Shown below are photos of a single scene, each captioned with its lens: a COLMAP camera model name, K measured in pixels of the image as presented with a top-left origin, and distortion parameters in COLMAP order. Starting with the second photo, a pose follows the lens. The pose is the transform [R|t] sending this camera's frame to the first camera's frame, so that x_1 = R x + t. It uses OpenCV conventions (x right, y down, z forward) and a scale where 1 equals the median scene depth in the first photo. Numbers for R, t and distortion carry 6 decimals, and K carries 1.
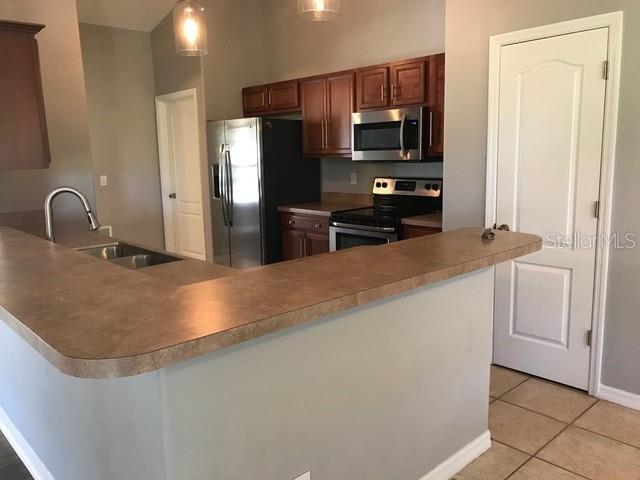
lens RADIAL K [[534.2, 0, 320.0], [0, 534.2, 240.0], [0, 0, 1]] dist [0.076478, -0.068965]
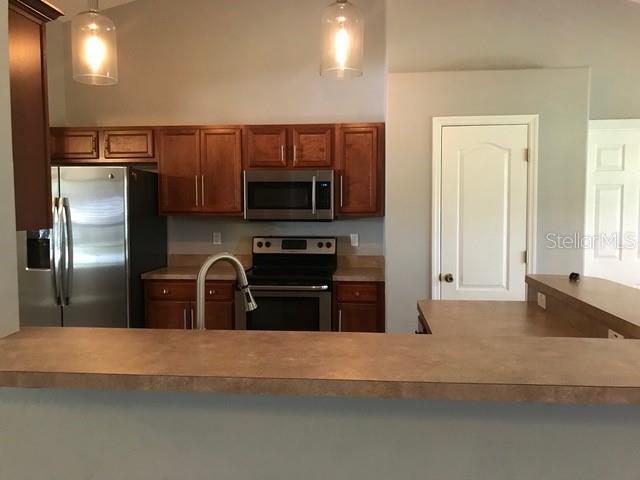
lens RADIAL K [[534.2, 0, 320.0], [0, 534.2, 240.0], [0, 0, 1]] dist [0.076478, -0.068965]
pose [[0.751572, -0.017931, 0.659407, -0.454649], [0.092763, 0.992570, -0.078738, -0.025646], [-0.653096, 0.120346, 0.747651, 0.212038]]
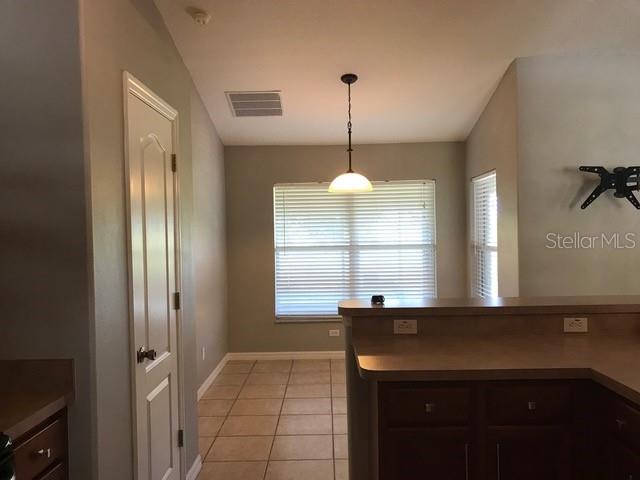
lens RADIAL K [[534.2, 0, 320.0], [0, 534.2, 240.0], [0, 0, 1]] dist [0.076478, -0.068965]
pose [[-0.726987, 0.025408, 0.686181, -0.212920], [0.148300, 0.981540, 0.120775, -0.150984], [-0.670445, 0.189562, -0.717335, 0.933321]]
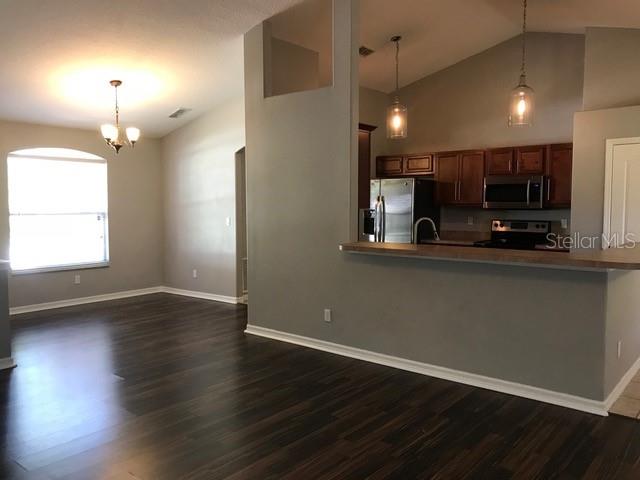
lens RADIAL K [[530.7, 0, 320.0], [0, 530.7, 240.0], [0, 0, 1]] dist [0.012057, -0.006872]
pose [[0.991806, 0.015149, 0.126849, -0.568263], [-0.002500, 0.995056, -0.099283, 0.085519], [-0.127726, 0.098153, 0.986941, -0.384421]]
